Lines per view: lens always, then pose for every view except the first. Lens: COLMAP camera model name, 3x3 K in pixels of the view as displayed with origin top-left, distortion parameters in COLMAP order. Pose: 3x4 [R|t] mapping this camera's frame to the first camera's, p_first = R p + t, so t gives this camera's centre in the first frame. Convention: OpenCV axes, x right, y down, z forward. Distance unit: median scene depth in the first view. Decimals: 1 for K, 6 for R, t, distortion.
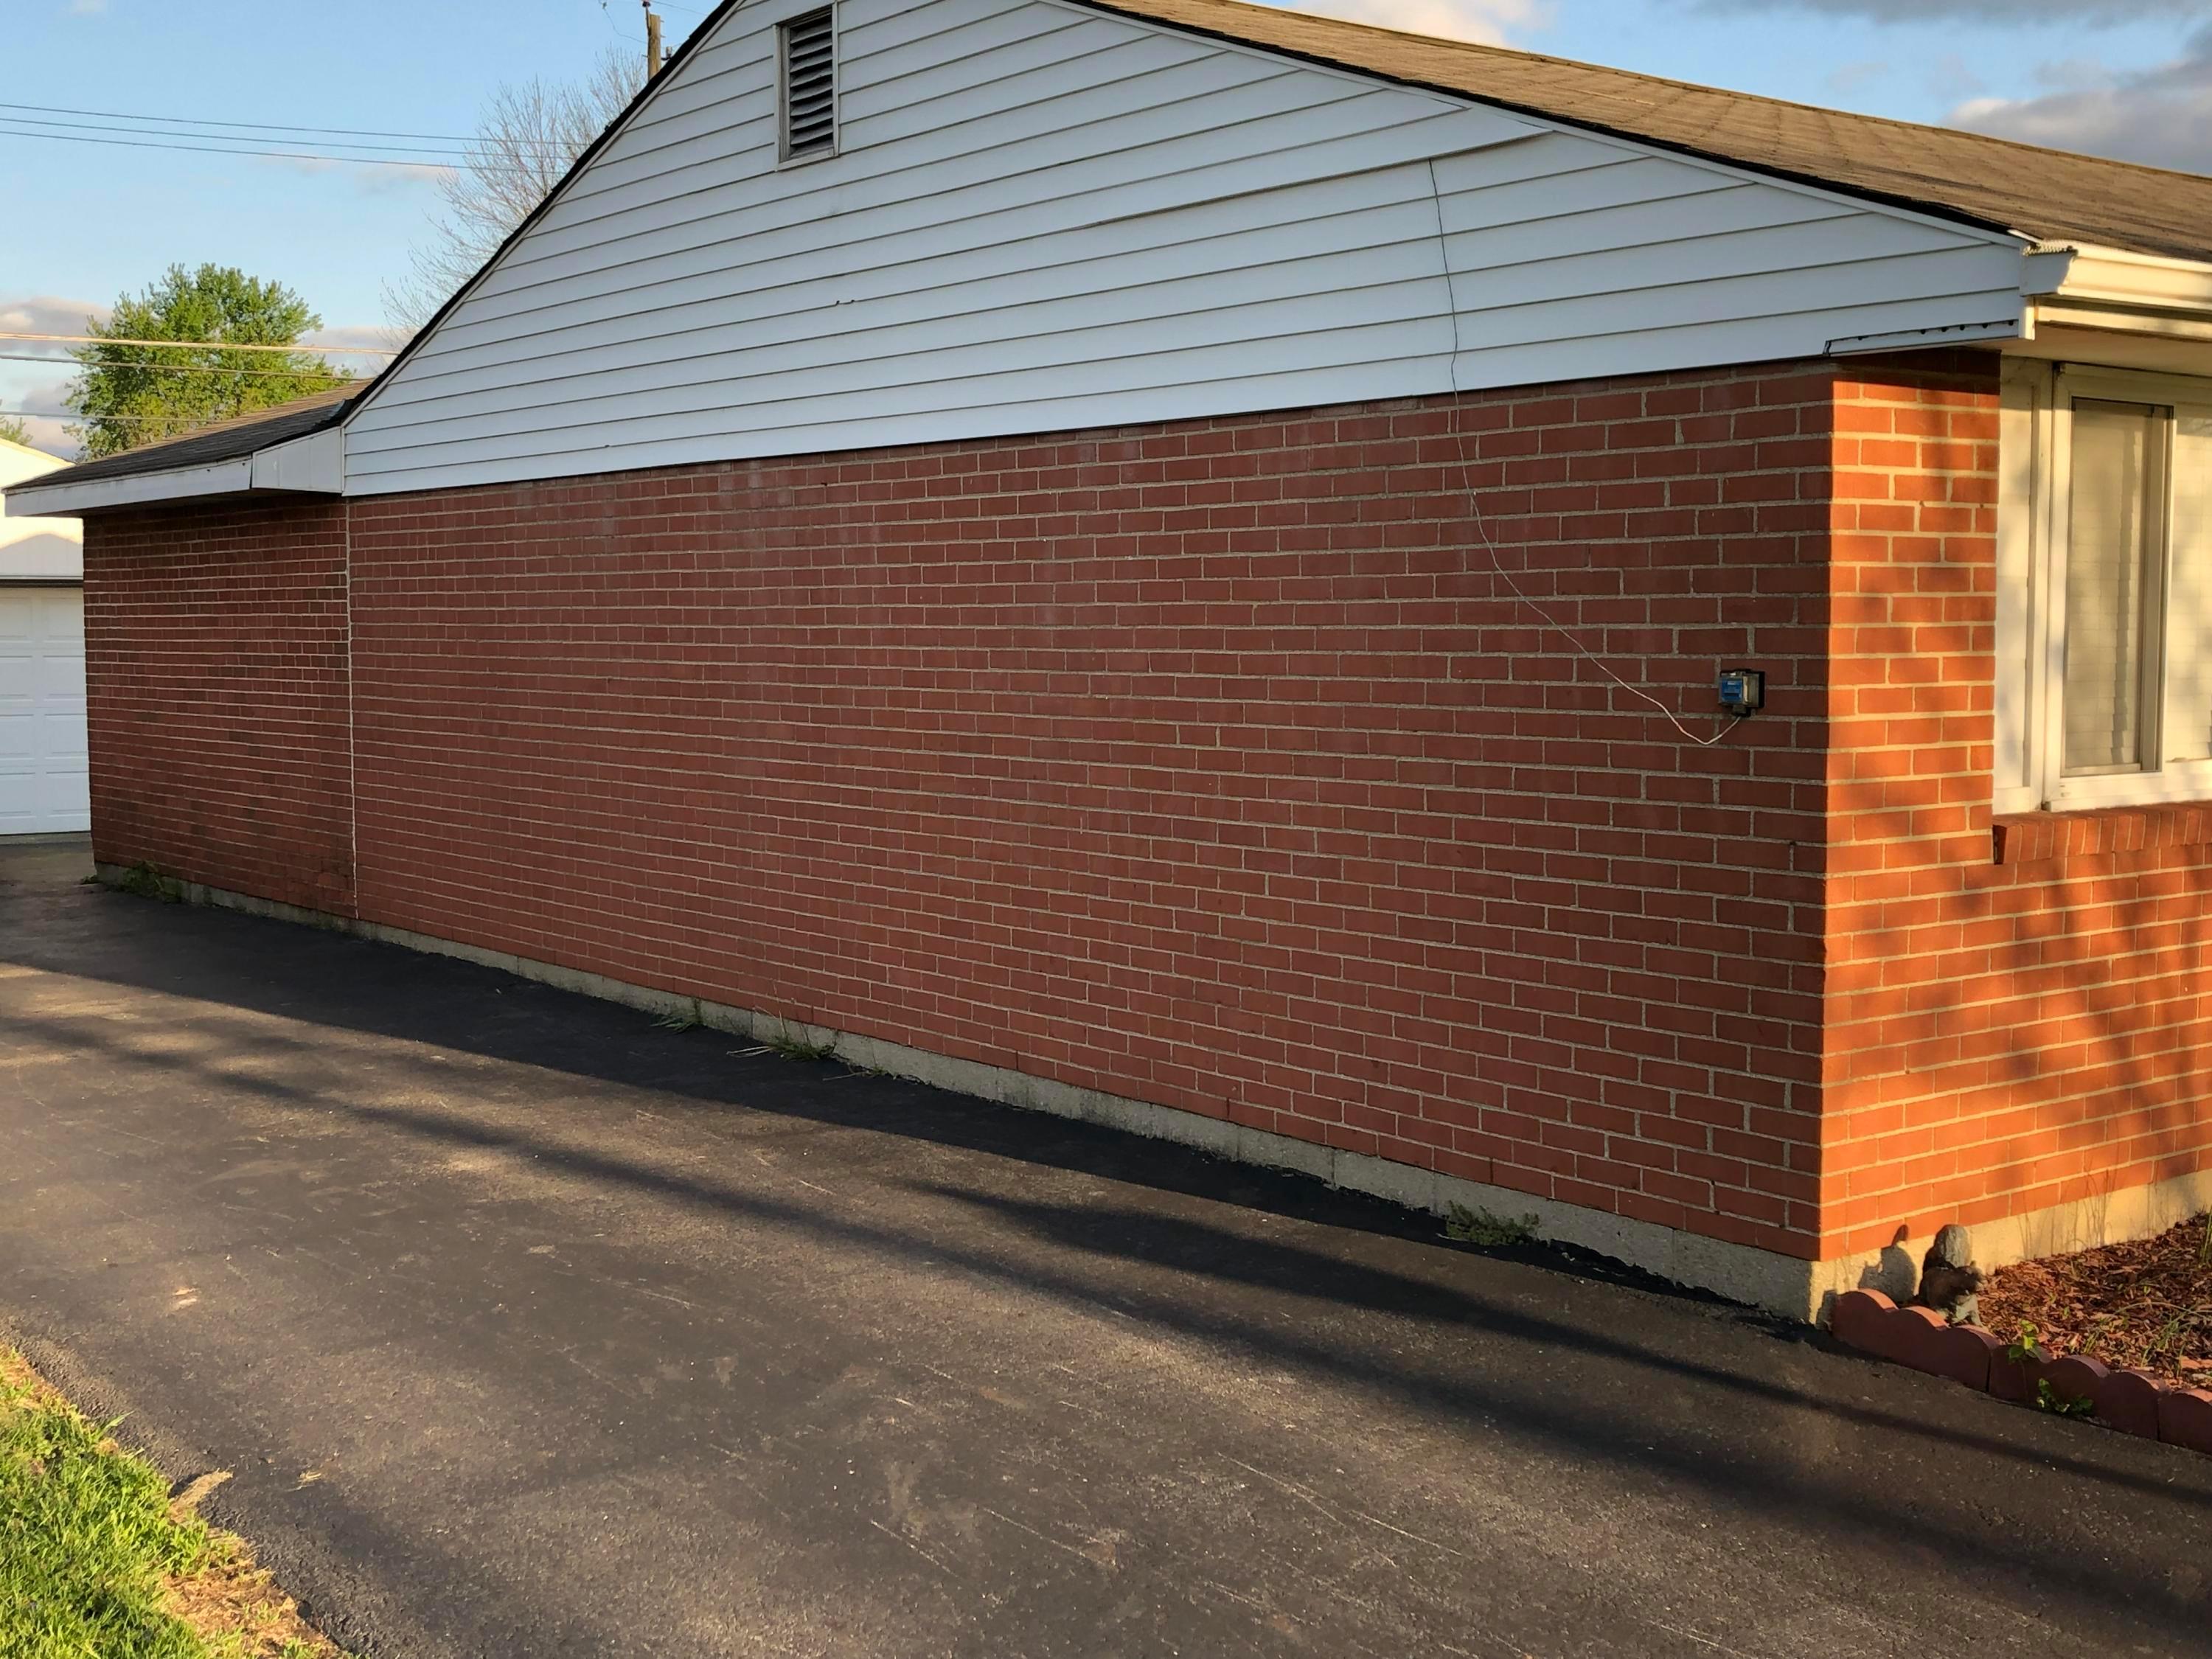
lens RADIAL K [[2658.8, 0, 1104.5], [0, 2658.8, 829.6], [0, 0, 1]] dist [-0.017407, 0.000000]
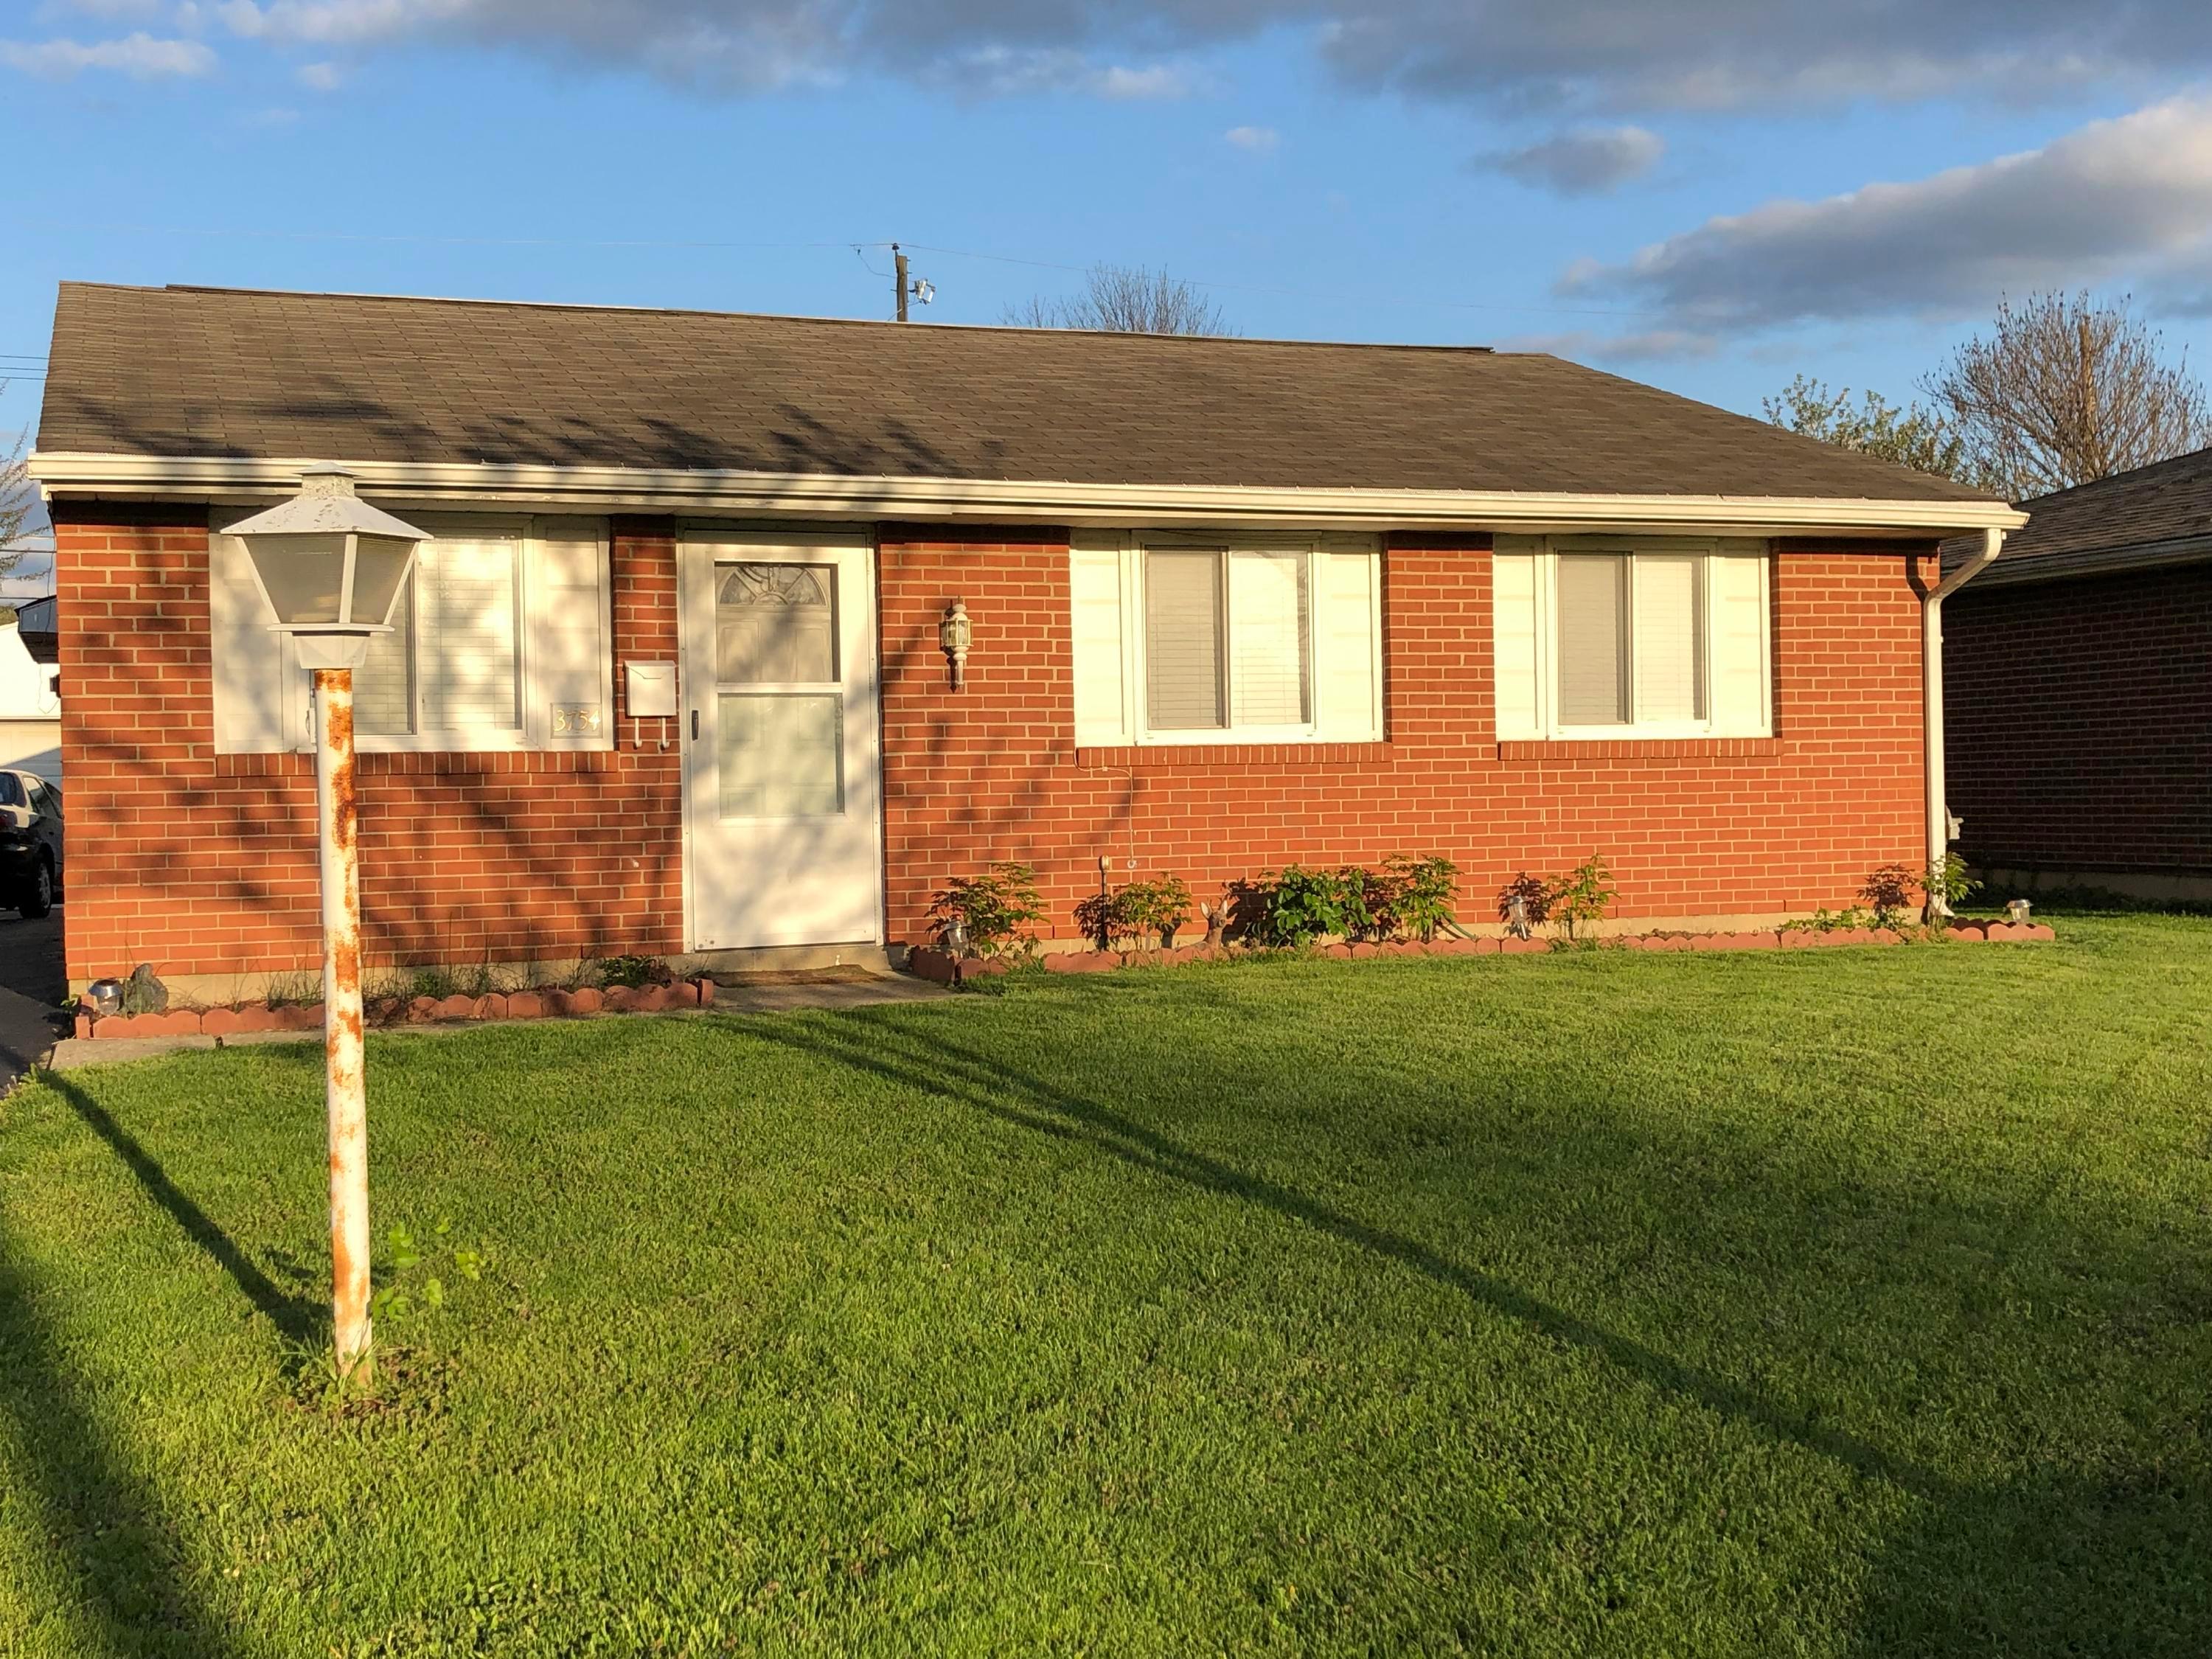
lens RADIAL K [[2658.8, 0, 1107.3], [0, 2658.8, 830.3], [0, 0, 1]] dist [-0.017407, 0.000000]
pose [[0.983185, -0.024029, -0.181023, 1.310574], [0.010720, 0.997190, -0.074142, 0.198103], [0.182296, 0.070955, 0.980680, -0.718169]]
